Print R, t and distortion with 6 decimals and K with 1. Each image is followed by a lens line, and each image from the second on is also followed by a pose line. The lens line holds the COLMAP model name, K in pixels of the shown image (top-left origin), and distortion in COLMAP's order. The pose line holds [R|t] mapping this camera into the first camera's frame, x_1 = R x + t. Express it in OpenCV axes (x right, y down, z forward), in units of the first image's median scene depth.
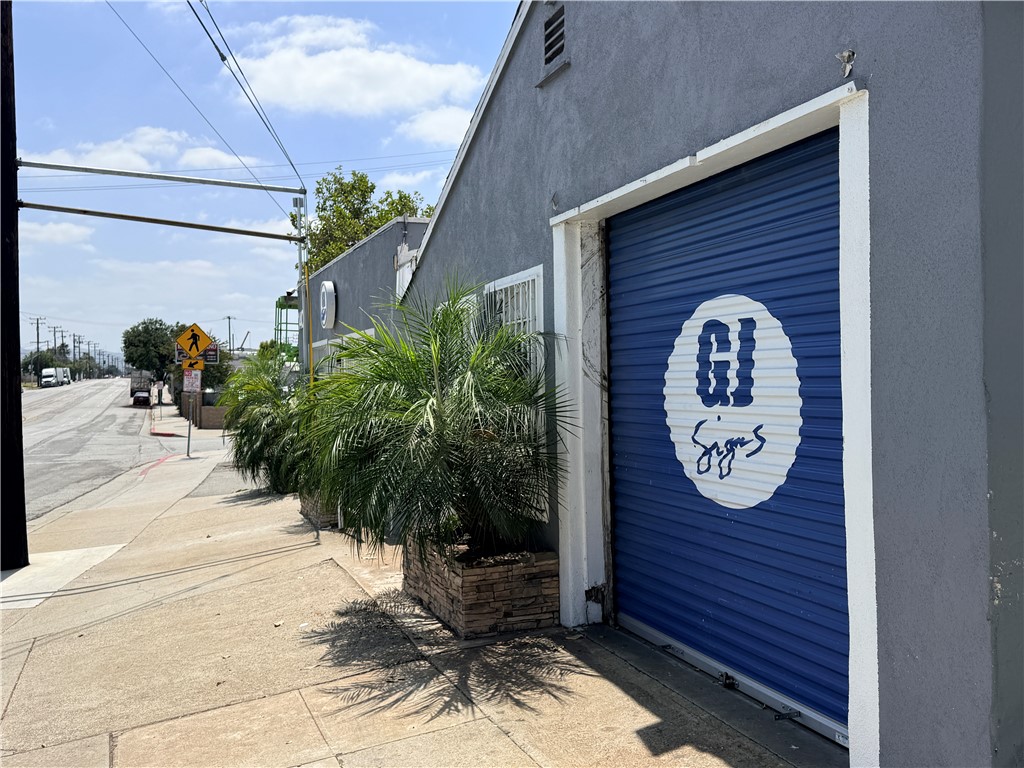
lens RADIAL K [[956.4, 0, 506.4], [0, 956.4, 380.0], [0, 0, 1]] dist [0.057957, 0.000000]
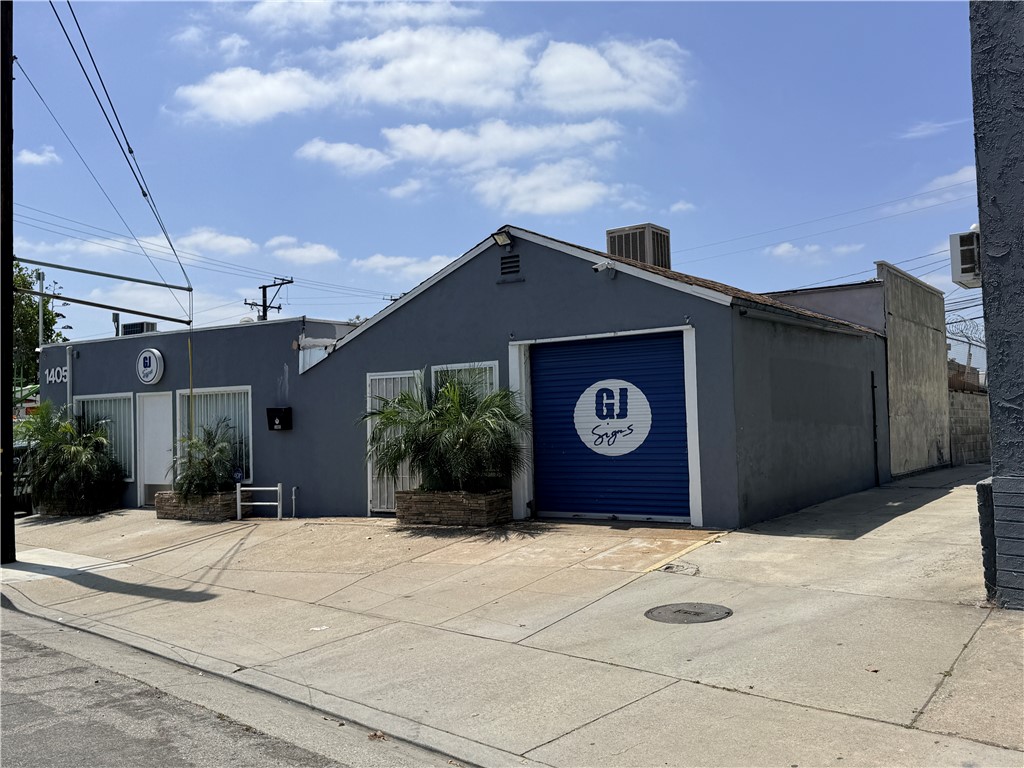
lens RADIAL K [[956.4, 0, 516.7], [0, 956.4, 385.5], [0, 0, 1]] dist [0.057957, 0.000000]
pose [[0.808133, 0.022352, 0.588575, -1.599458], [0.012655, 0.998390, -0.055291, 0.078231], [-0.588864, 0.052131, 0.806549, -1.060350]]
